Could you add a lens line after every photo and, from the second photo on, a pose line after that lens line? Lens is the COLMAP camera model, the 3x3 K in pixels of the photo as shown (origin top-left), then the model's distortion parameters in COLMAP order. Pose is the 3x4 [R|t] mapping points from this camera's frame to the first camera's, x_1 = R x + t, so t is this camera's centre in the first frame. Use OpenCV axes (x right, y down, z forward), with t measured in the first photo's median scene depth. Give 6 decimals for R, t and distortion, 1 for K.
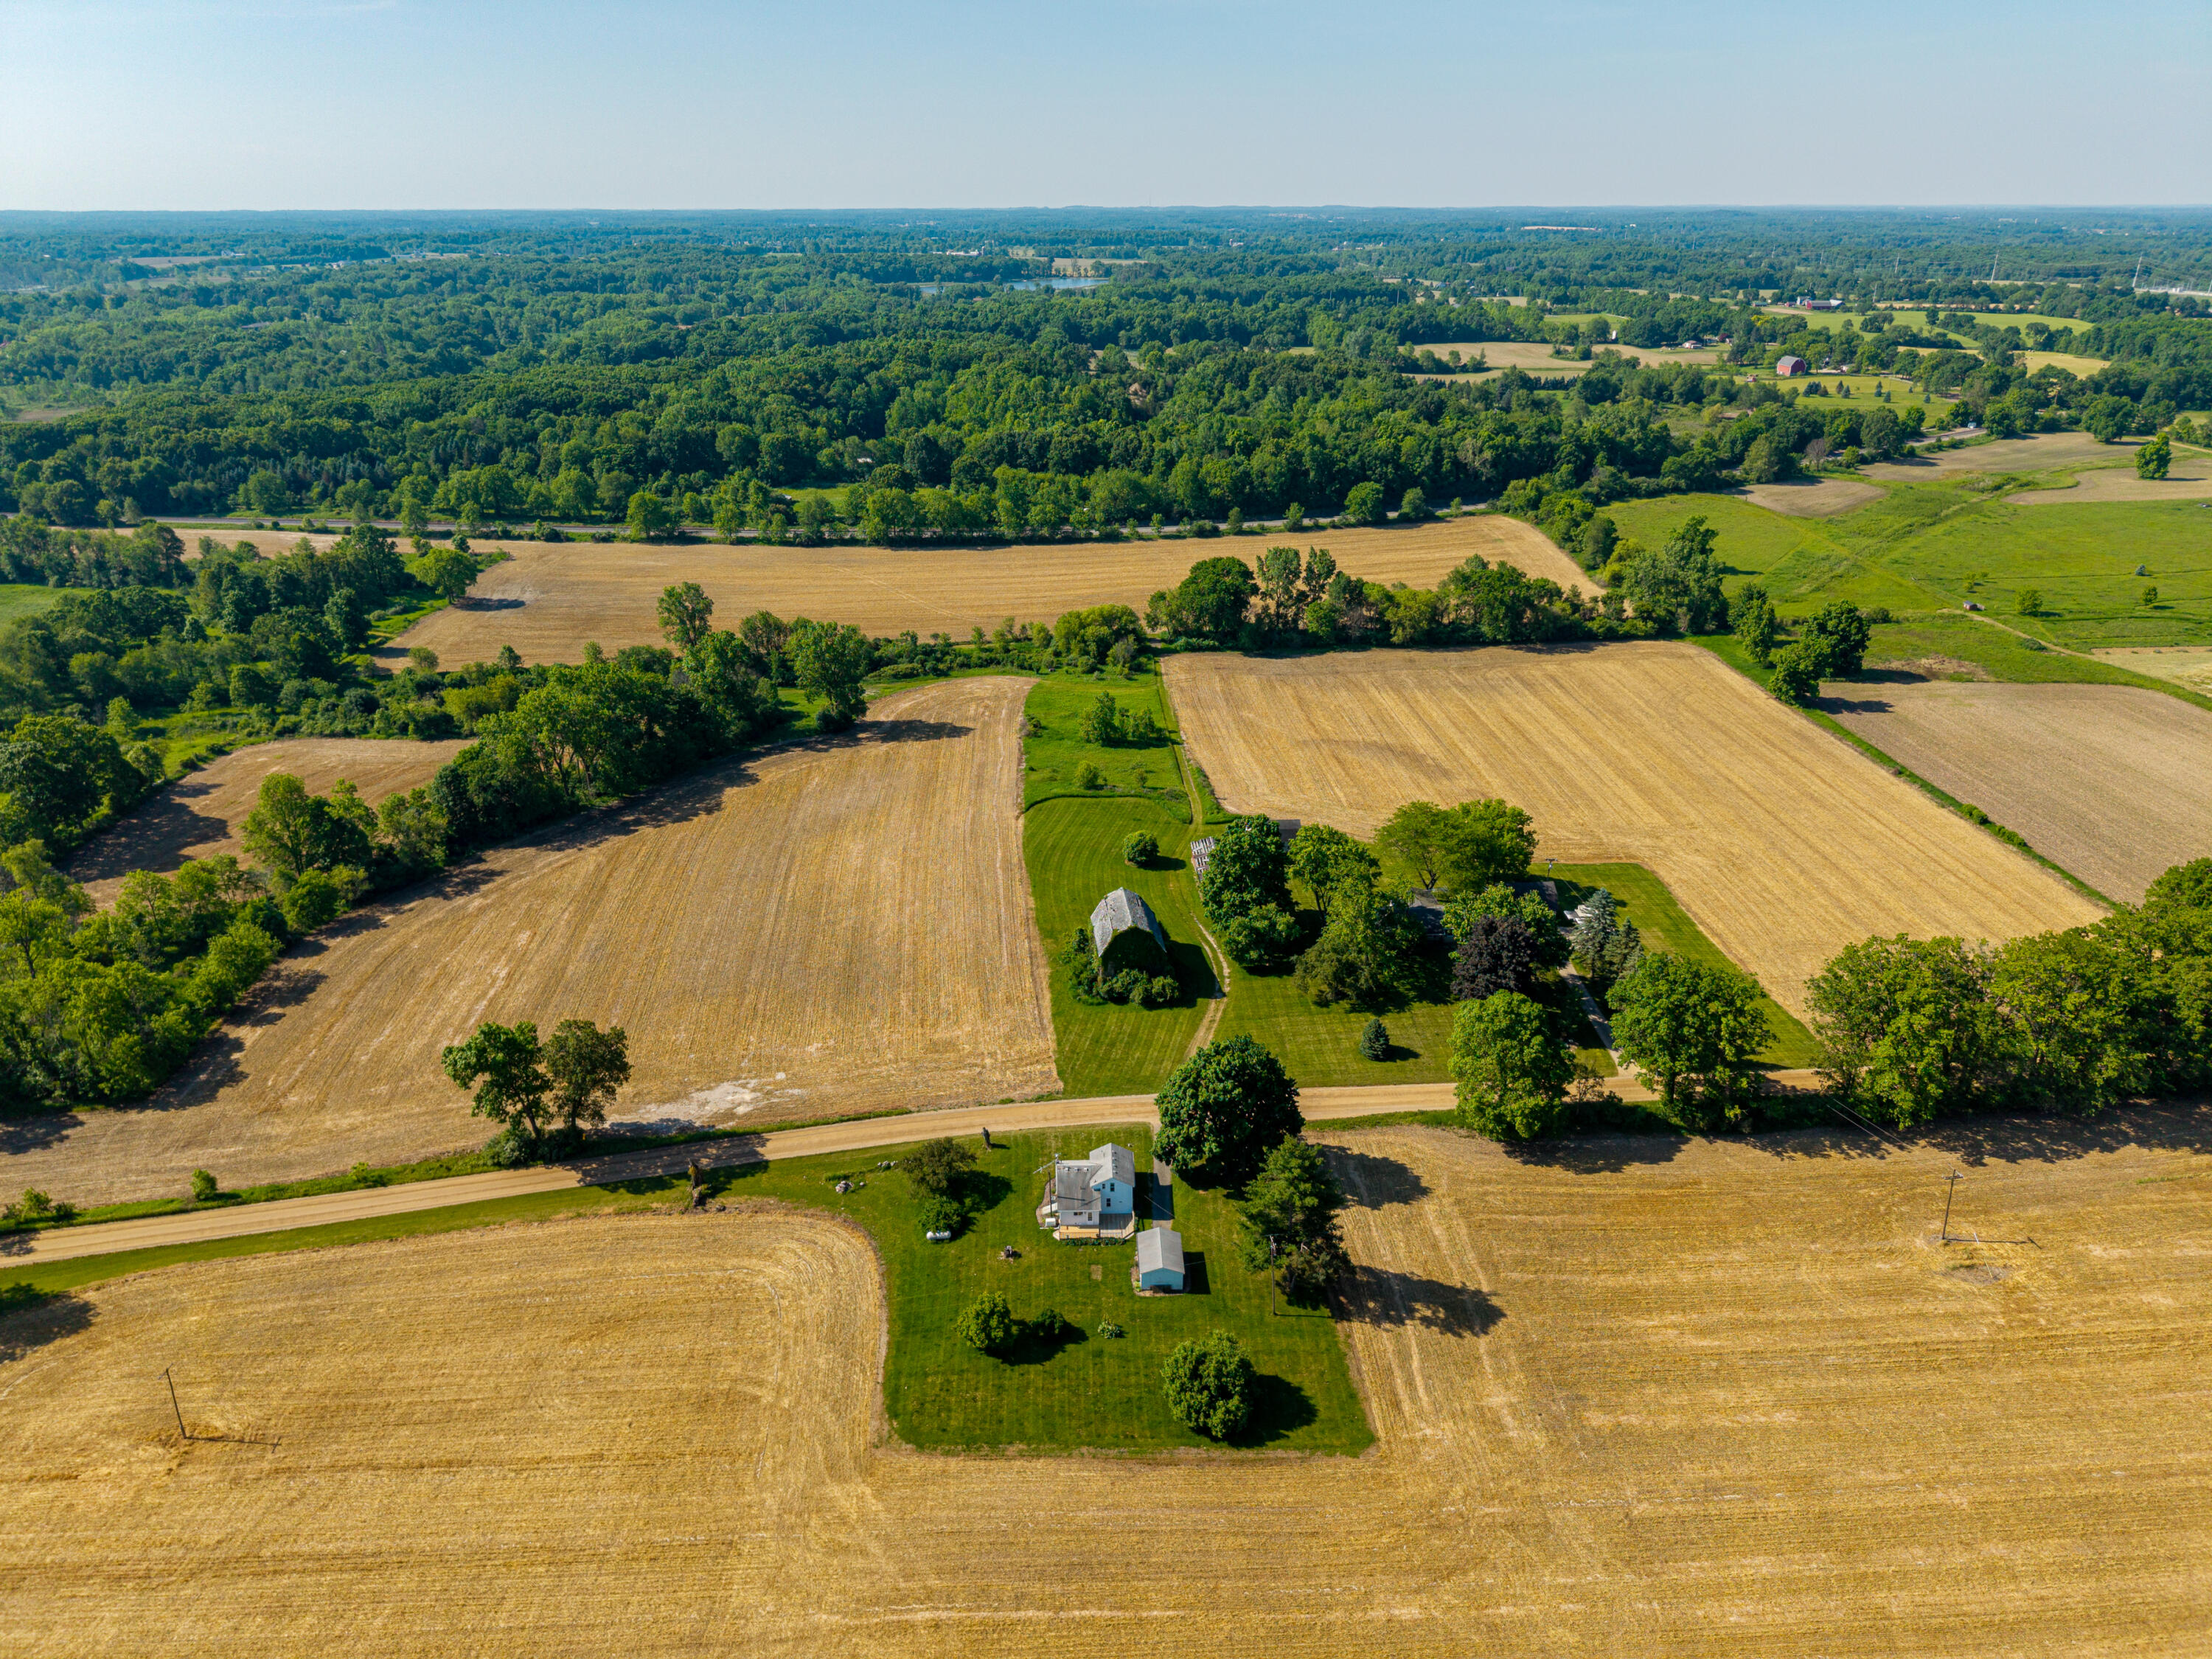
lens RADIAL K [[1469.3, 0, 1098.8], [0, 1469.3, 838.0], [0, 0, 1]] dist [0.052478, -0.071610]
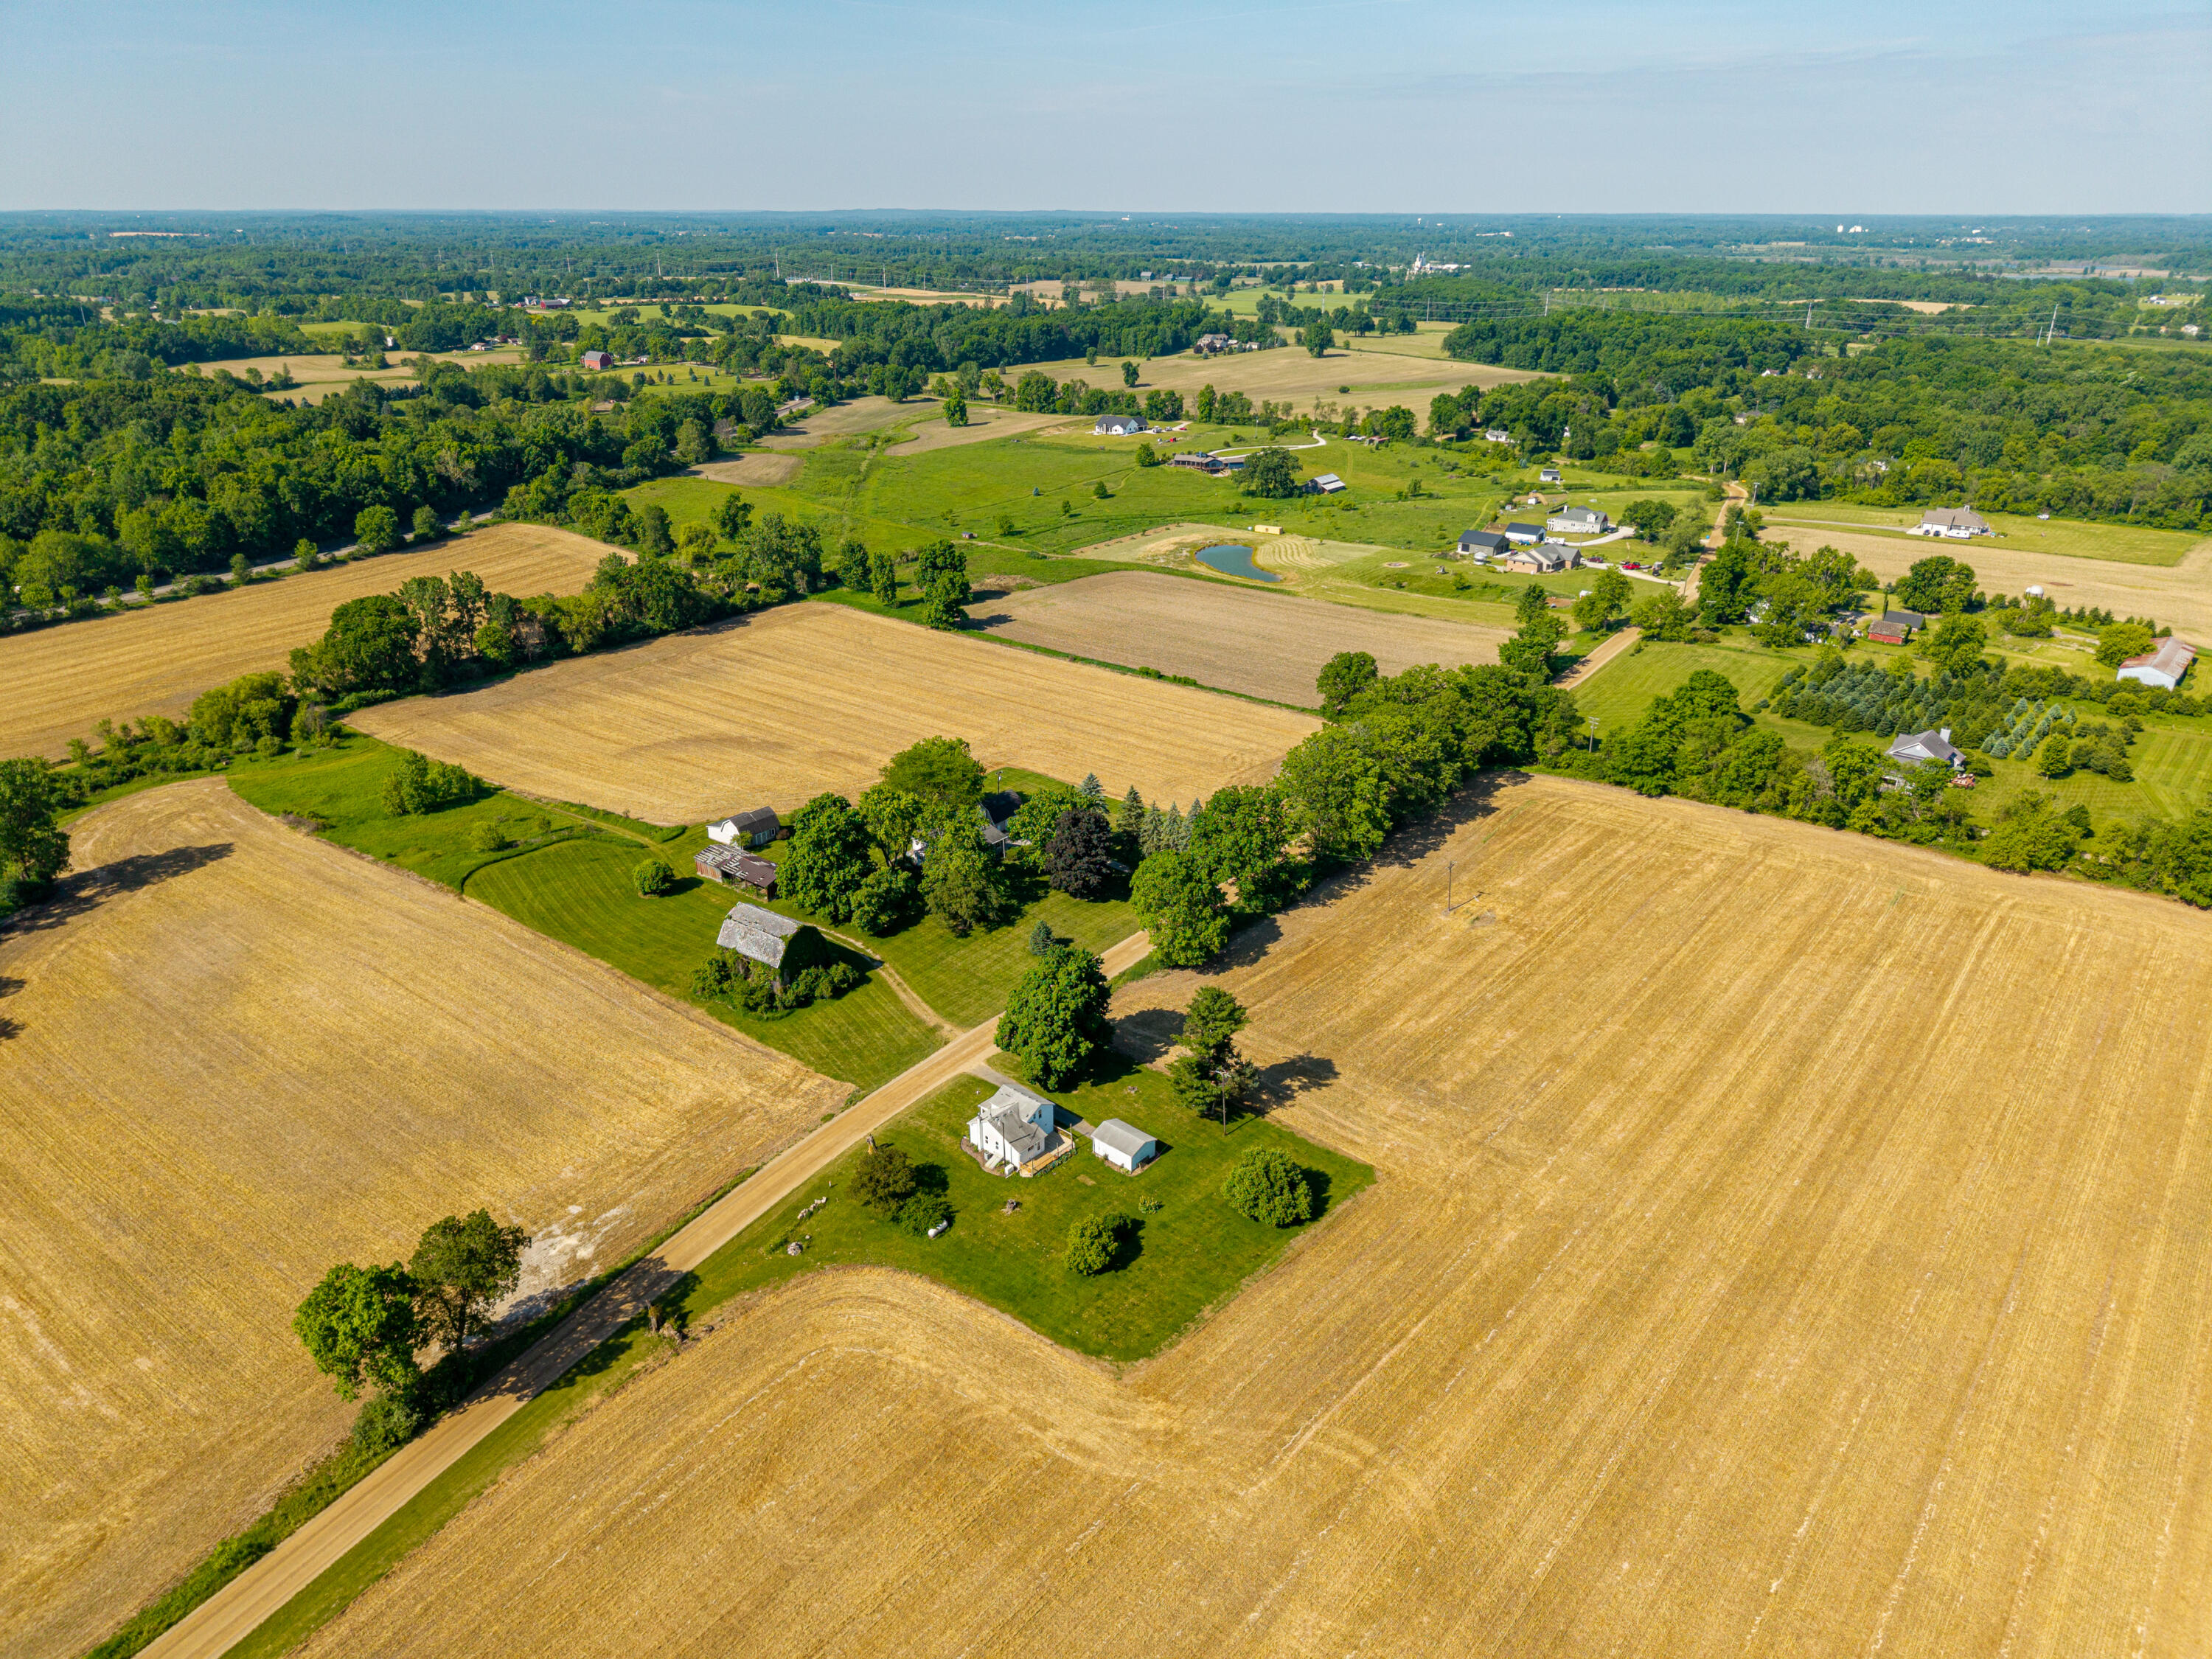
lens RADIAL K [[1469.3, 0, 1098.8], [0, 1469.3, 838.0], [0, 0, 1]] dist [0.052478, -0.071610]
pose [[0.674580, -0.286582, 0.680303, -0.450454], [0.288178, 0.950679, 0.114725, -0.047076], [-0.679628, 0.118657, 0.723896, 0.119319]]
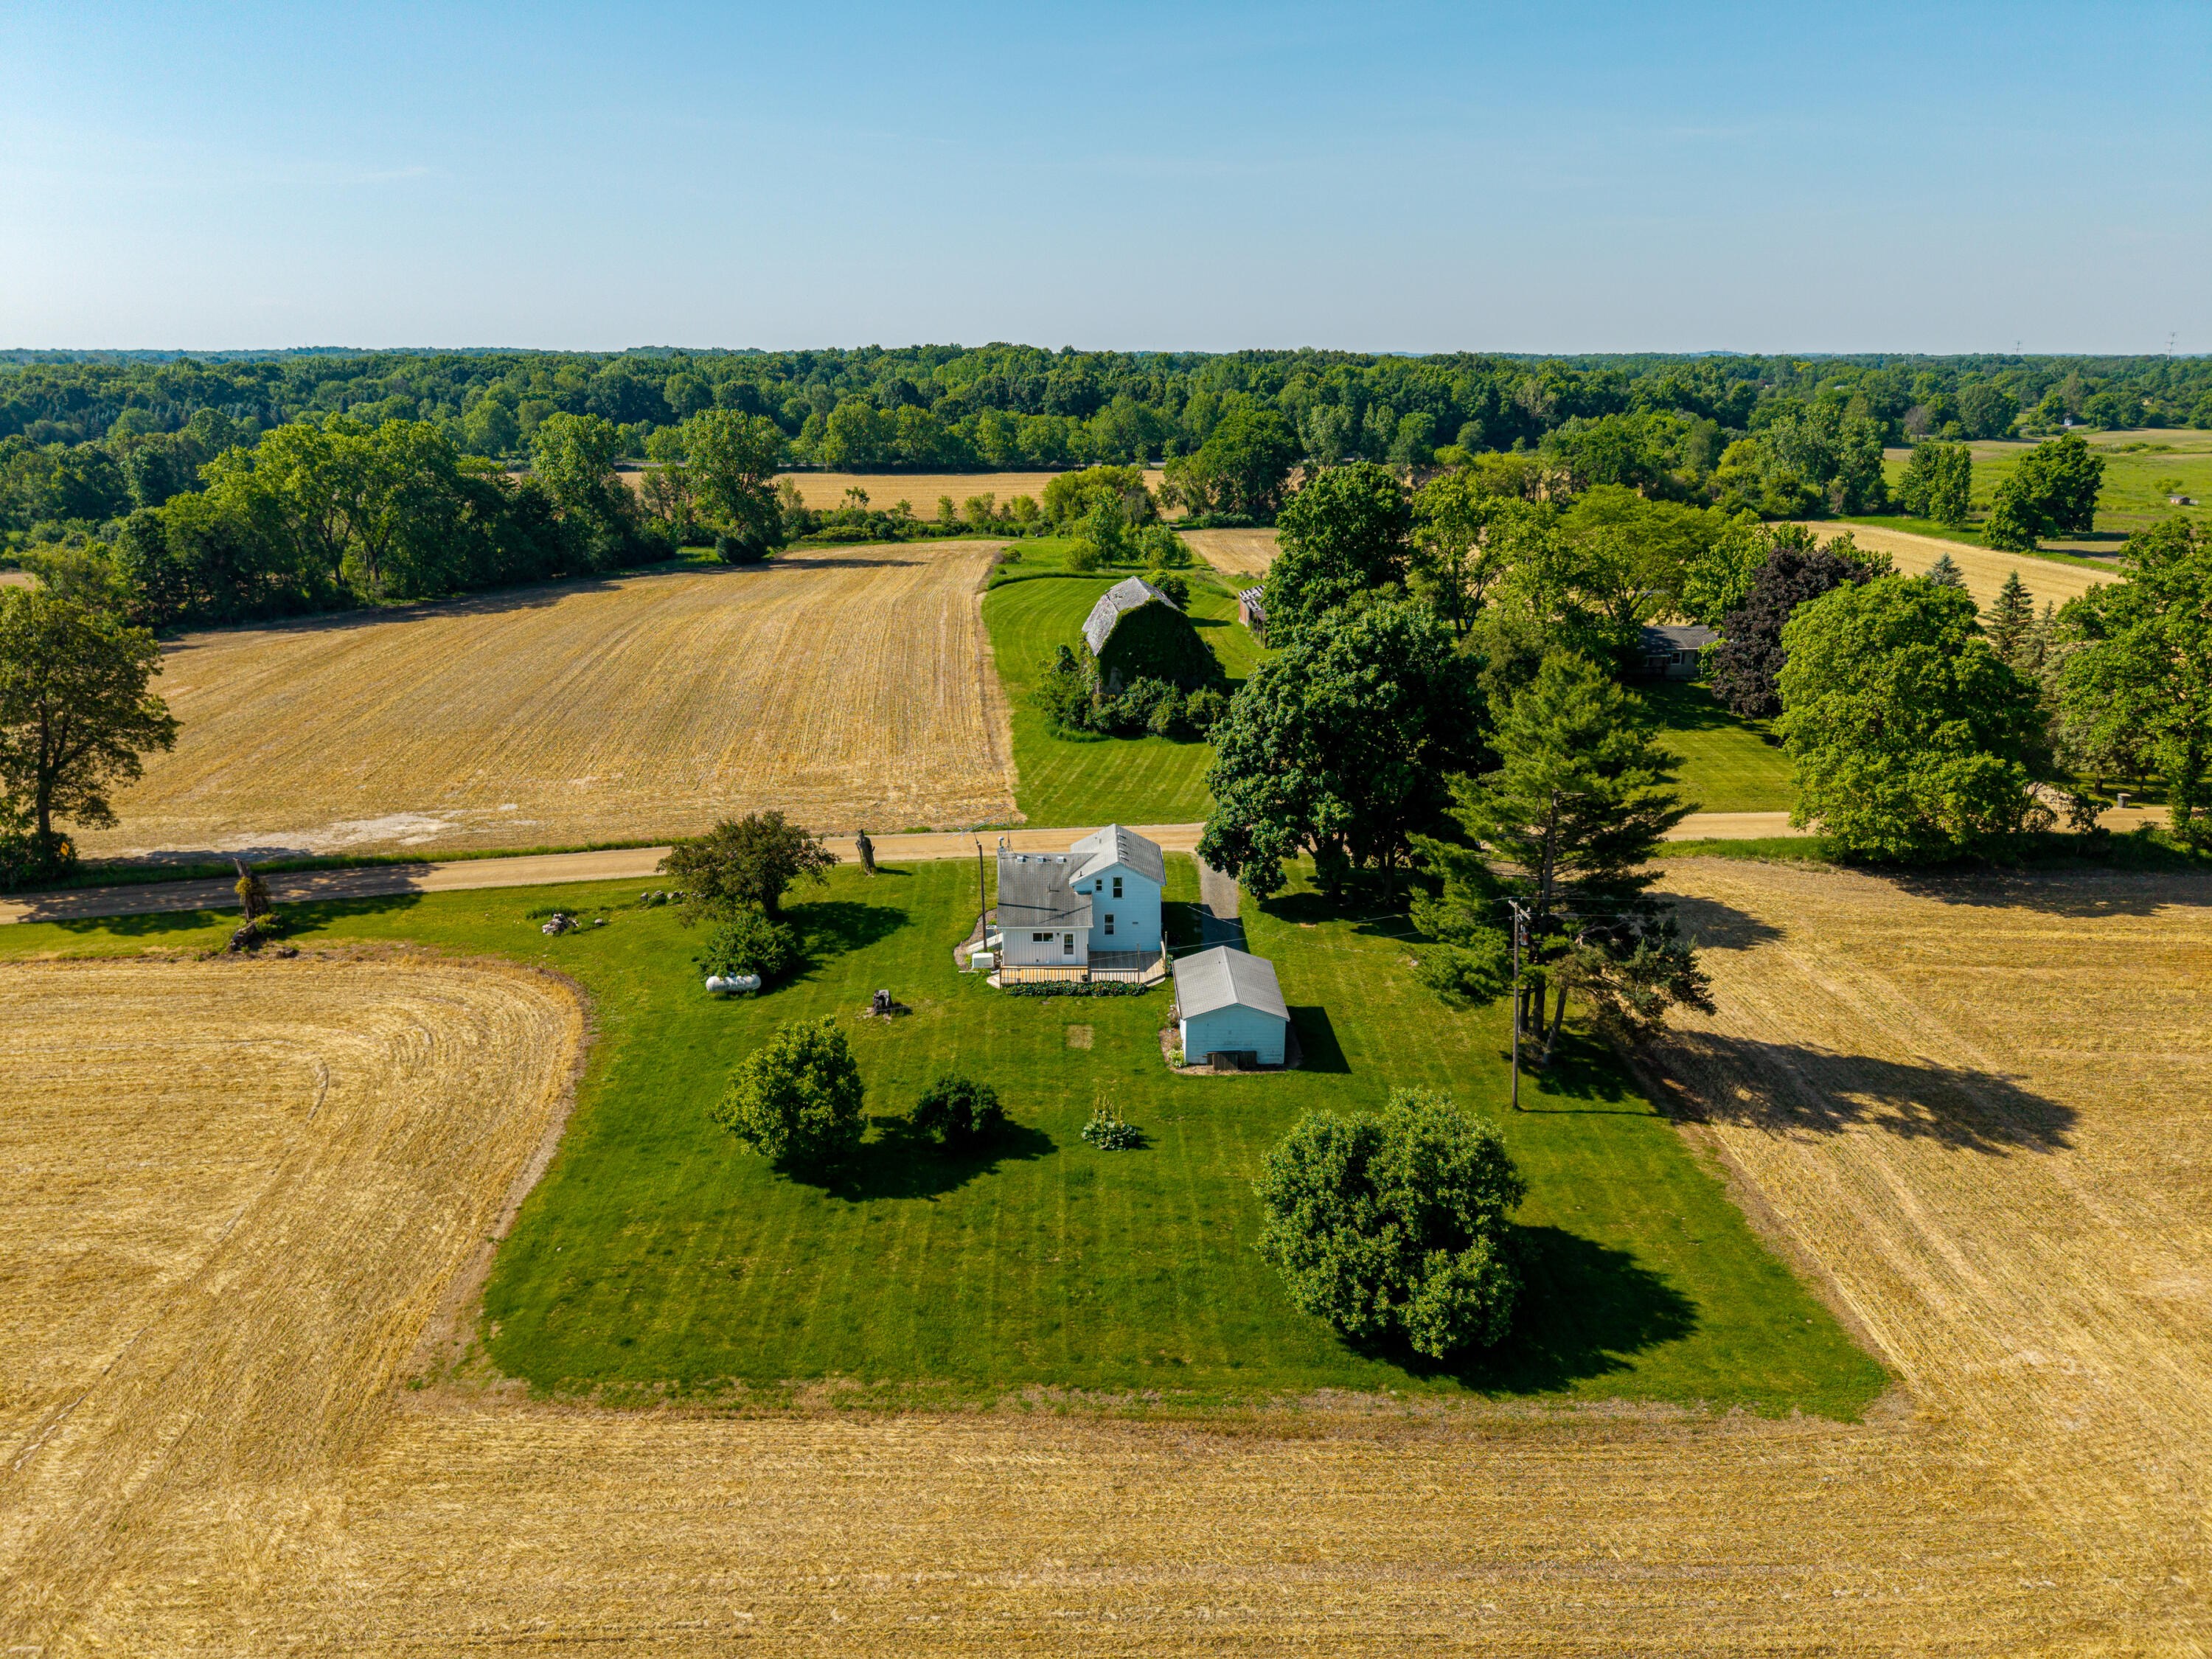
lens RADIAL K [[1472.6, 0, 1106.0], [0, 1472.6, 829.5], [0, 0, 1]] dist [0.066340, -0.090744]
pose [[0.999983, 0.005030, 0.002841, 0.002891], [-0.004735, 0.995408, -0.095602, 0.186101], [-0.003309, 0.095587, 0.995416, 0.382053]]
